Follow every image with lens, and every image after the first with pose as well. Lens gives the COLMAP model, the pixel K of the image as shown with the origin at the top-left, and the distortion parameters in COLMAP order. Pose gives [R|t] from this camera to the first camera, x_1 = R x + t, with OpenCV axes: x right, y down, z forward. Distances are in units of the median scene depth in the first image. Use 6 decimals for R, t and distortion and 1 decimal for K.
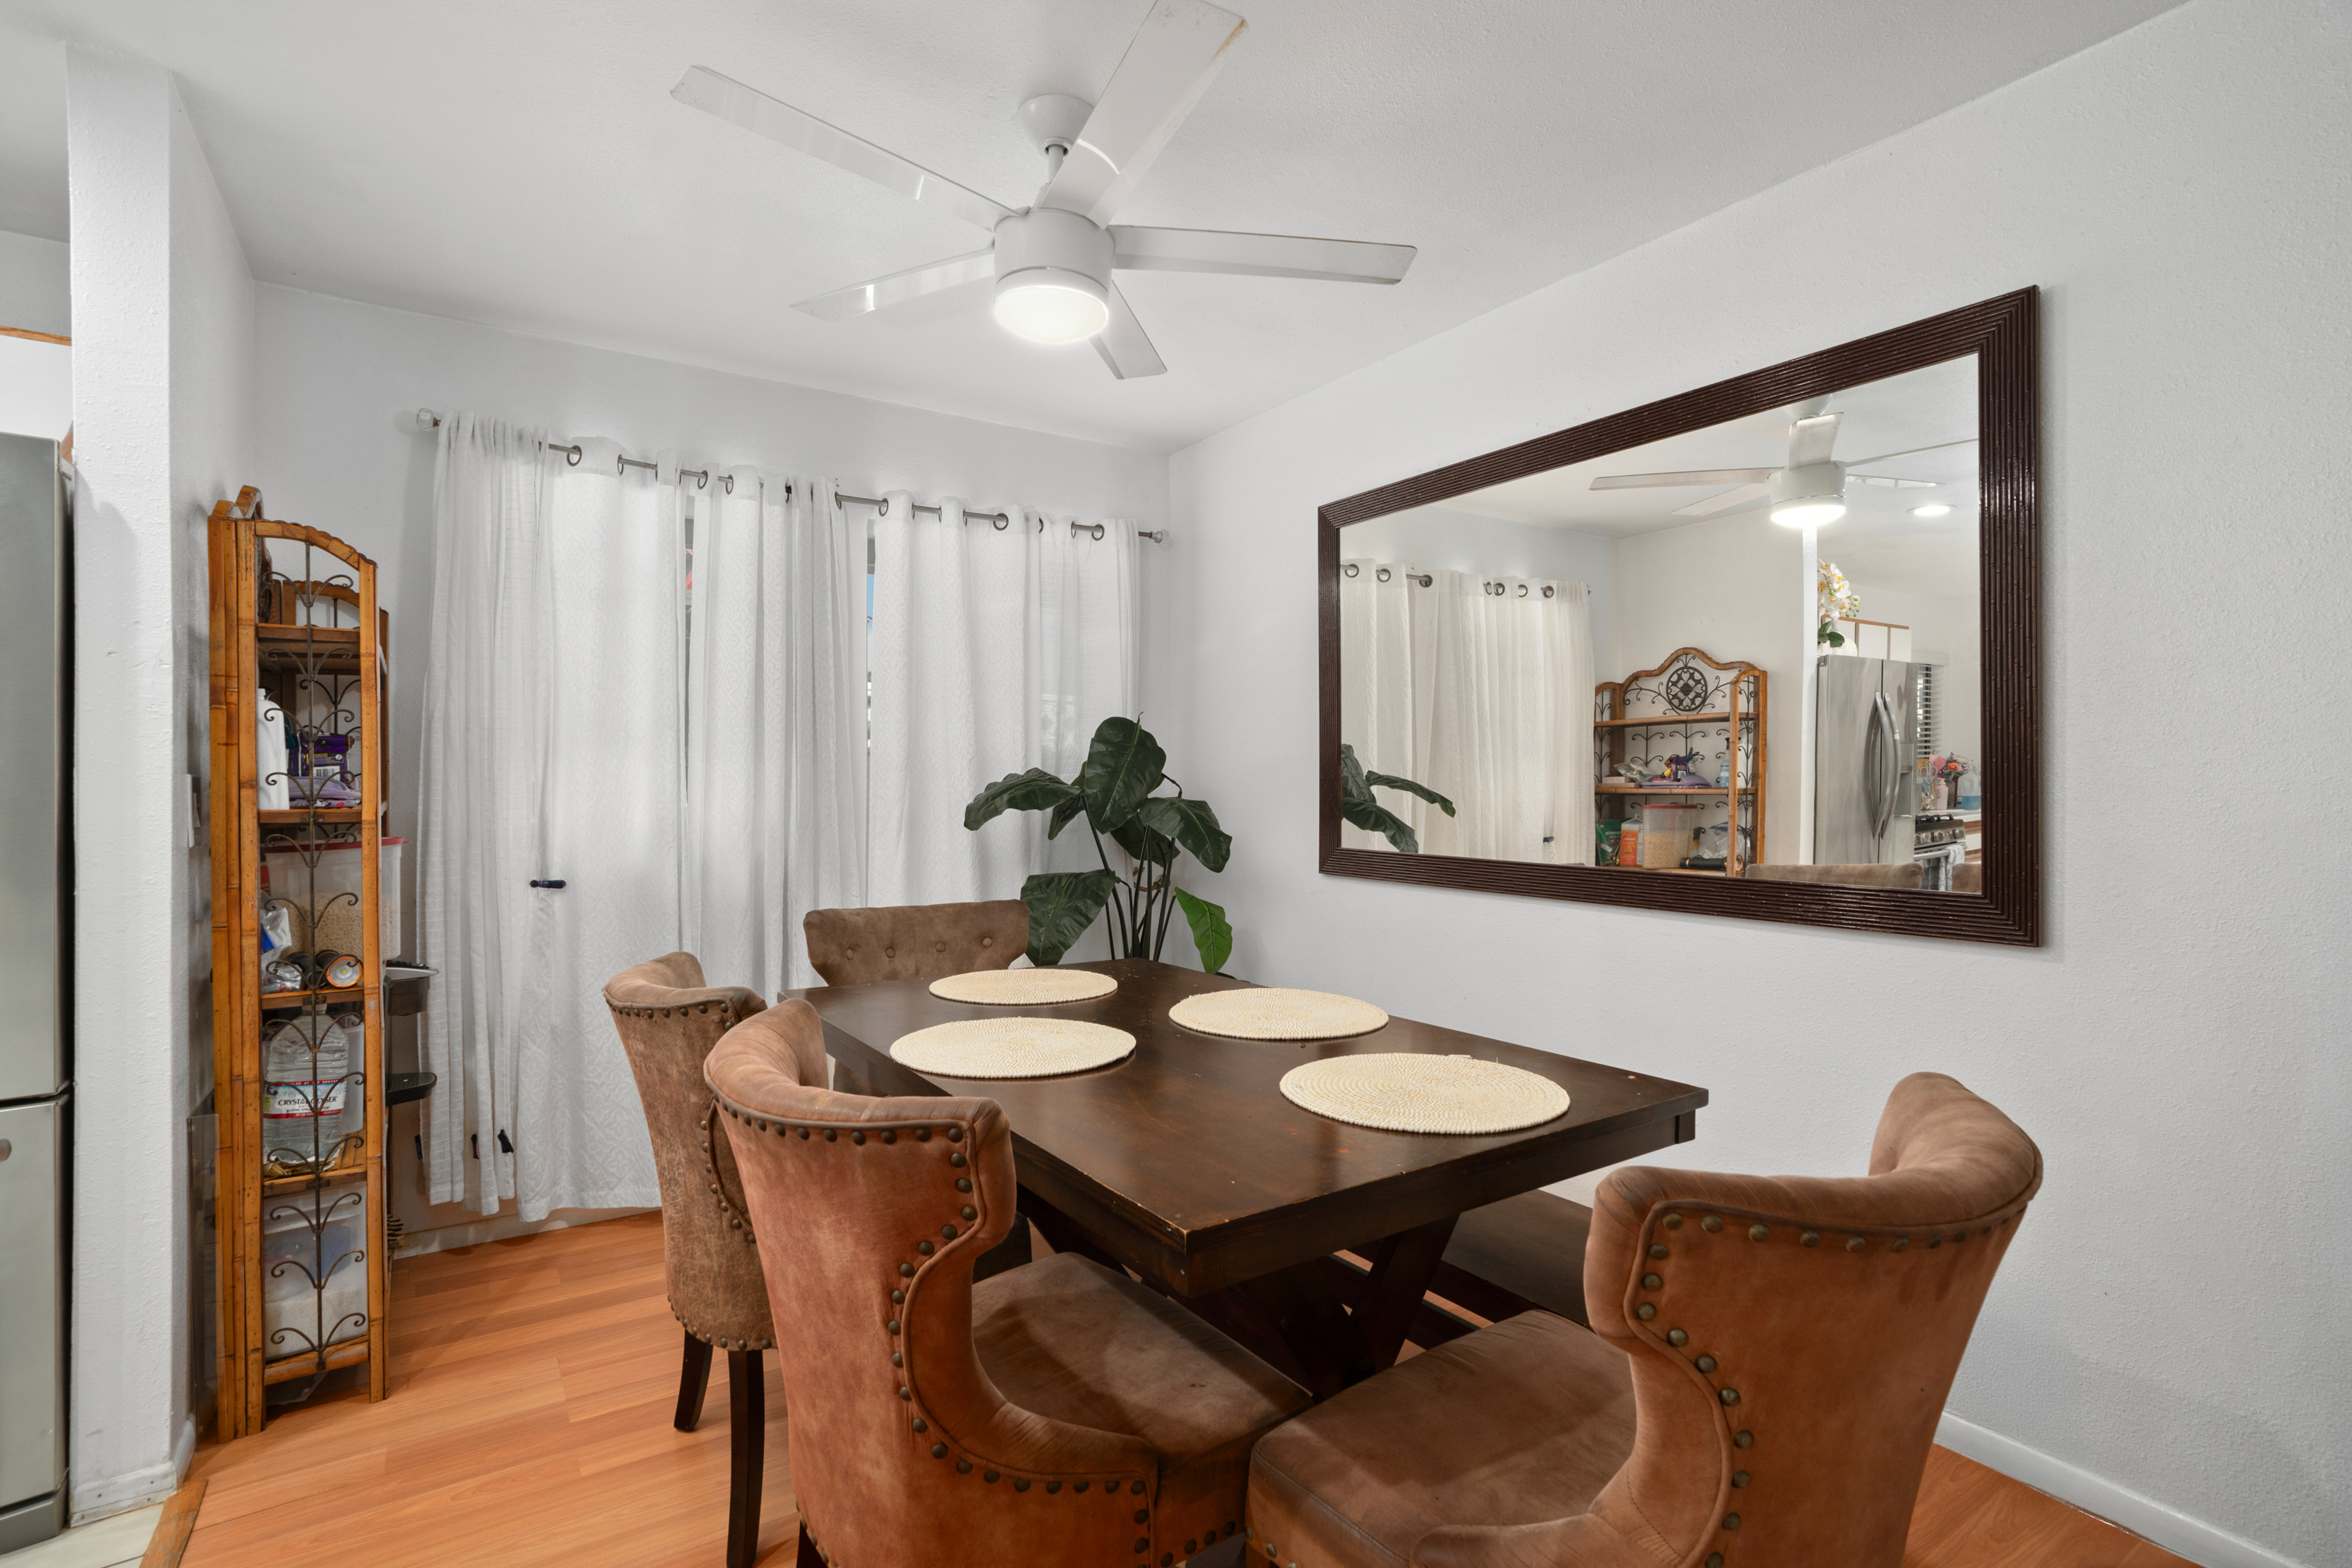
lens RADIAL K [[1141.6, 0, 1176.0], [0, 1141.6, 784.0], [0, 0, 1]] dist [-0.053734, 0.026362]
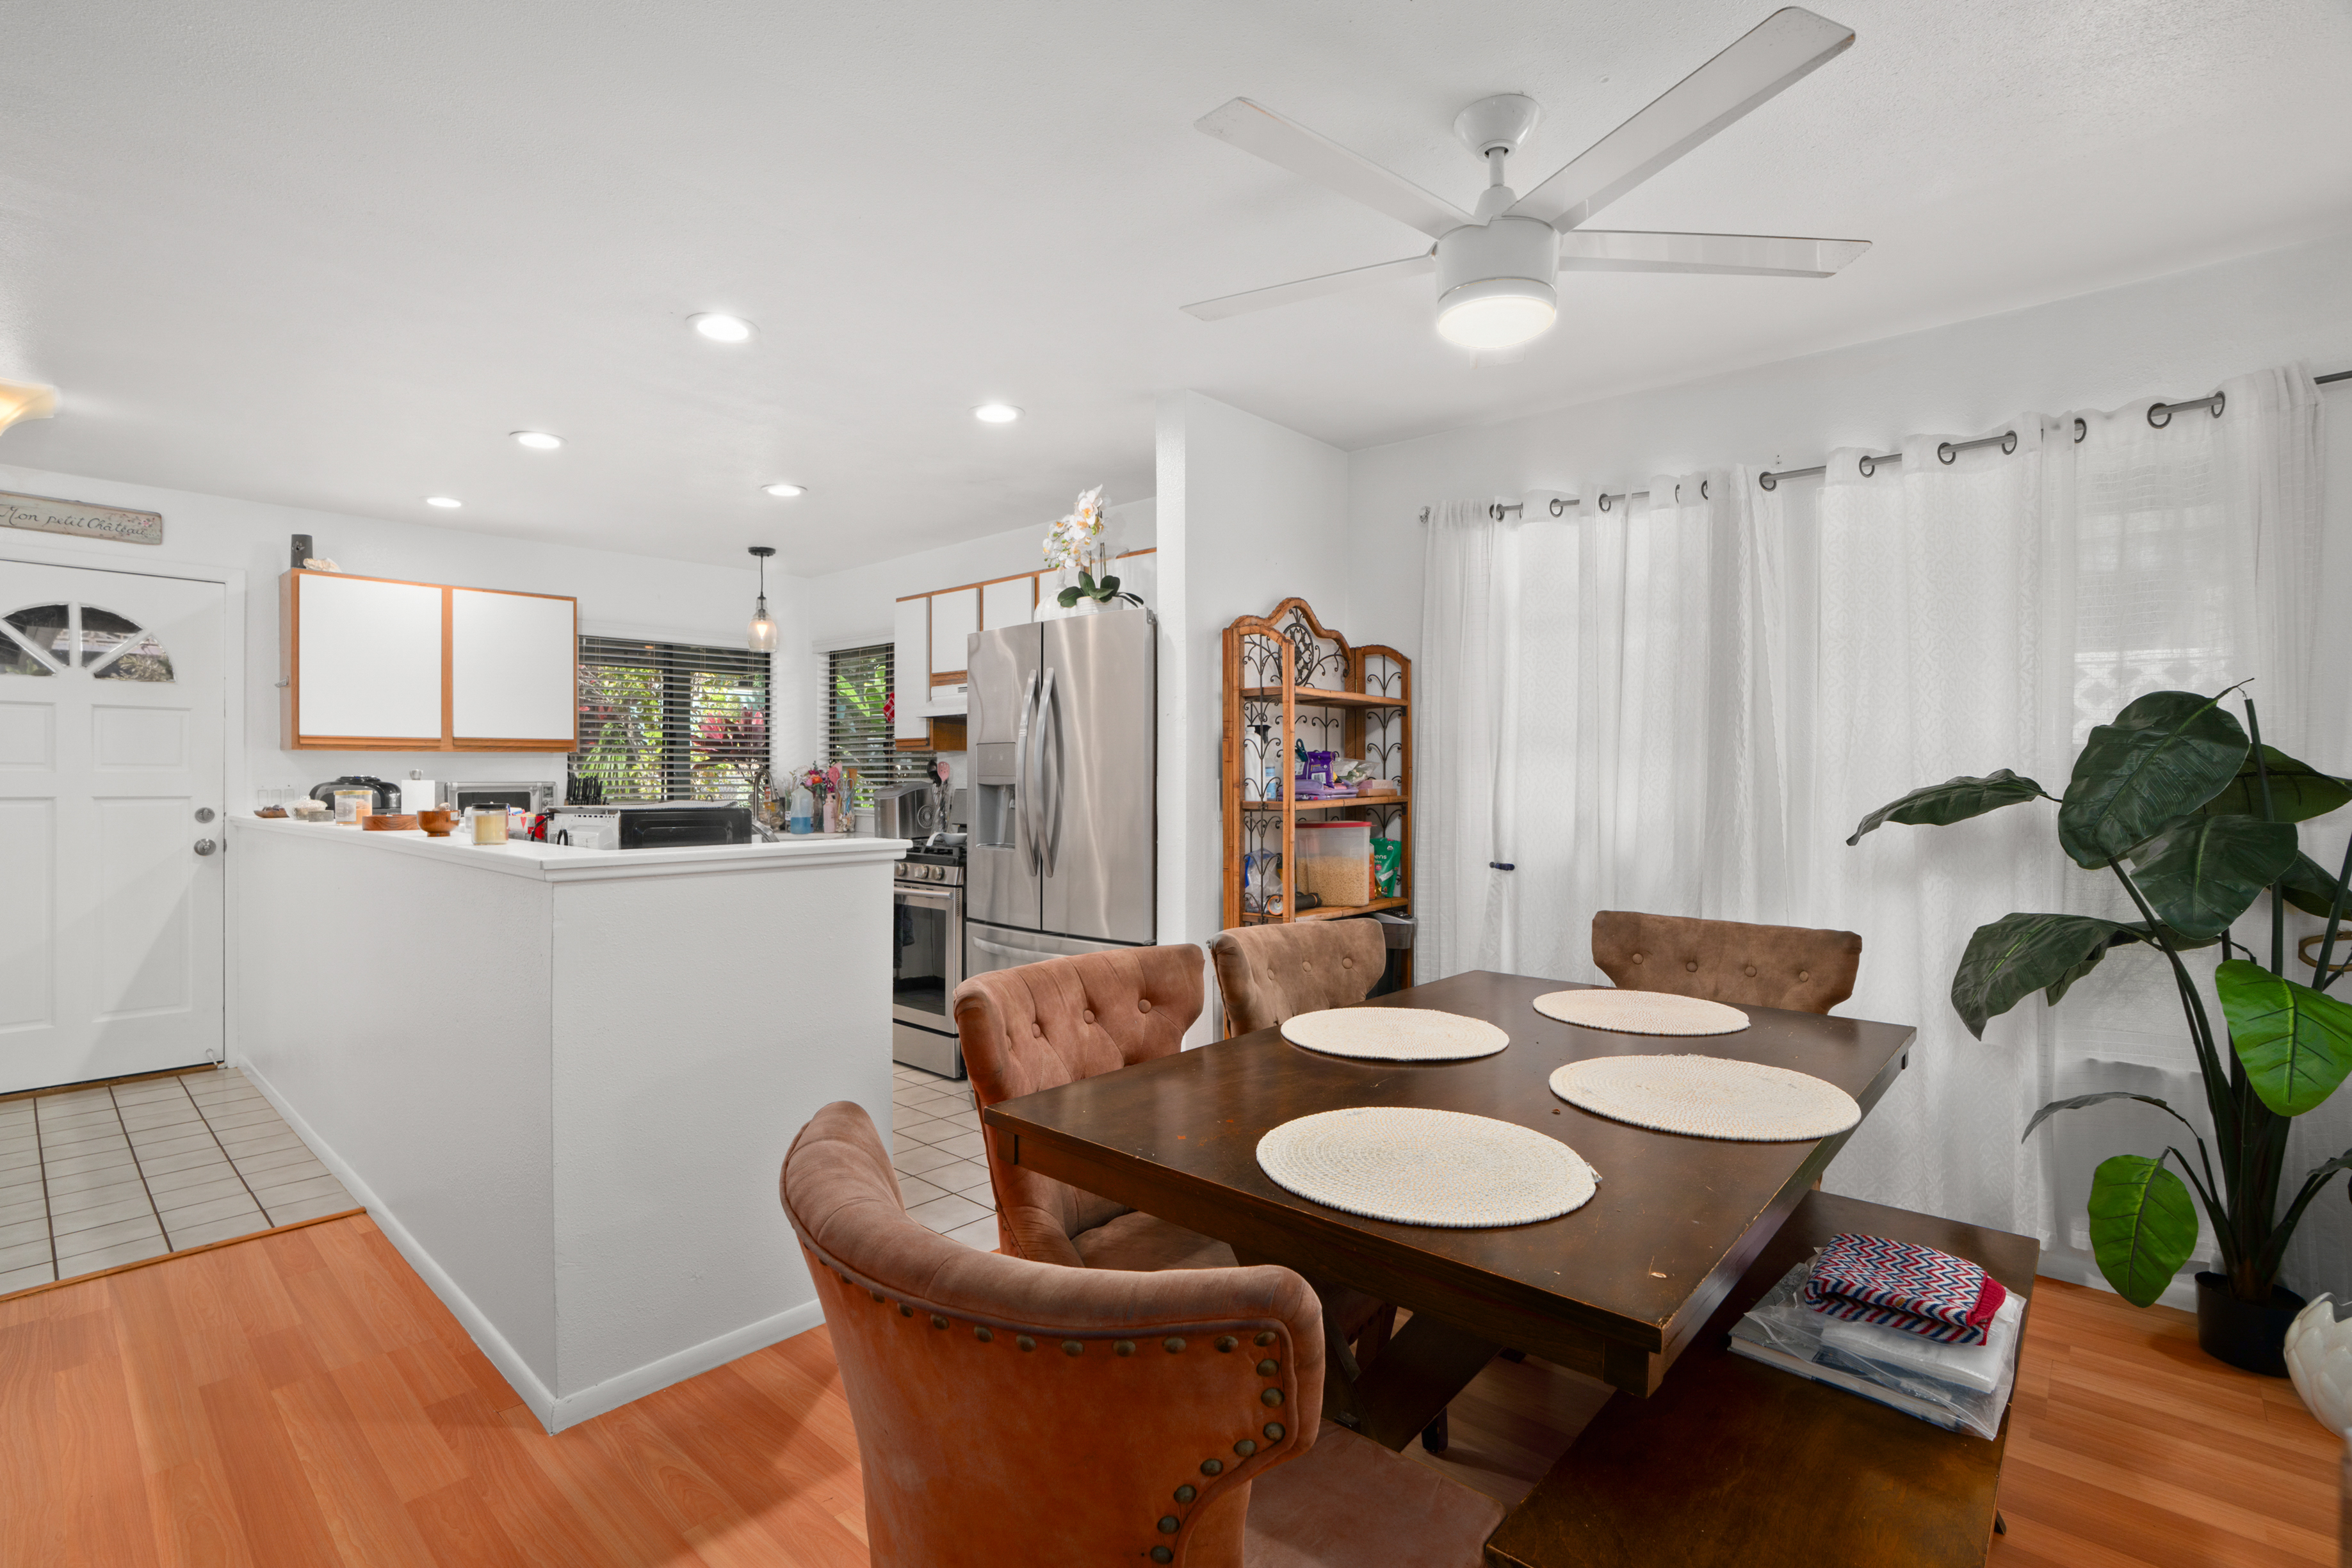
lens RADIAL K [[1077.6, 0, 1118.7], [0, 1077.6, 779.4], [0, 0, 1]] dist [-0.036483, 0.020712]
pose [[0.227458, 0.003304, -0.973782, 0.697077], [-0.009542, 0.999954, 0.001164, -0.004334], [0.973741, 0.009027, 0.227479, 0.467062]]
